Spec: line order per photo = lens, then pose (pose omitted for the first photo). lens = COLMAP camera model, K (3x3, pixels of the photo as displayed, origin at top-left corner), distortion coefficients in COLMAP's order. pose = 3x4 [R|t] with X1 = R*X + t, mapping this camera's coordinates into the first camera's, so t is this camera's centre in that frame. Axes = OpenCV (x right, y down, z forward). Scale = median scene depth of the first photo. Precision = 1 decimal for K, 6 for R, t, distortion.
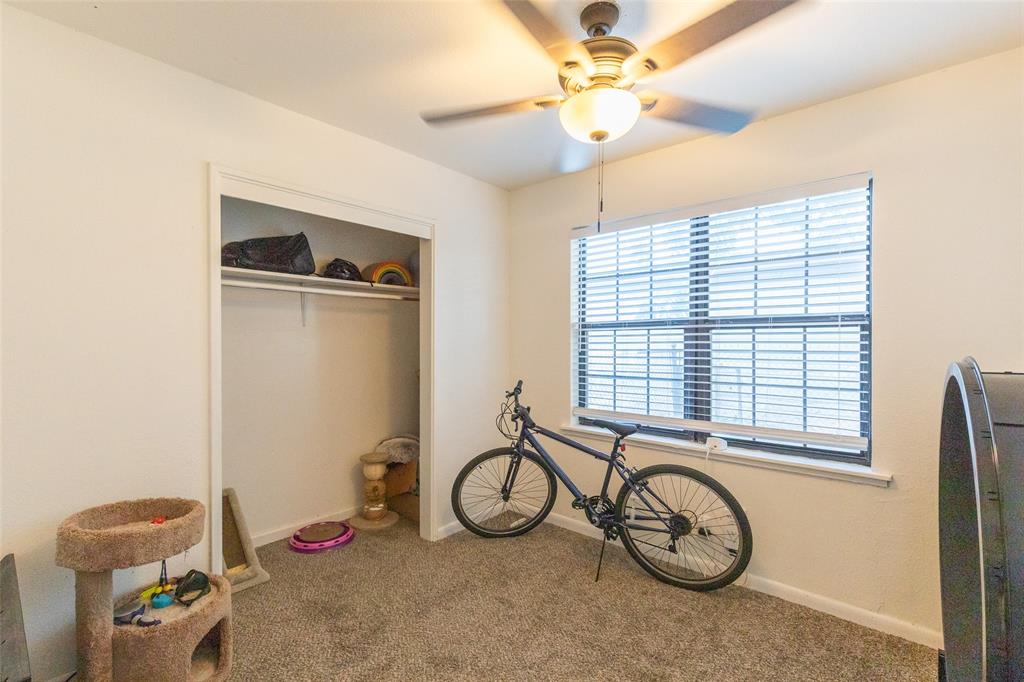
lens RADIAL K [[457.3, 0, 506.0], [0, 457.3, 344.0], [0, 0, 1]] dist [0.001718, 0.000102]
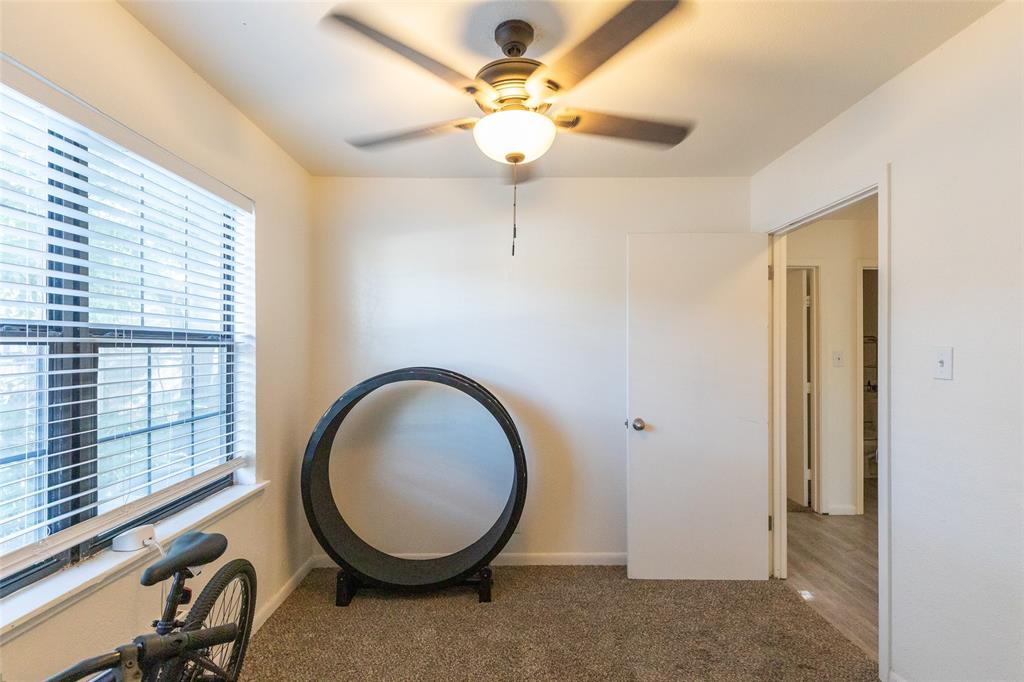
lens RADIAL K [[457.3, 0, 506.0], [0, 457.3, 344.0], [0, 0, 1]] dist [0.001718, 0.000102]
pose [[-0.657073, 0.009700, 0.753764, -0.288926], [0.006853, 0.999953, -0.006894, -0.028347], [-0.753795, 0.000635, -0.657109, 0.996381]]
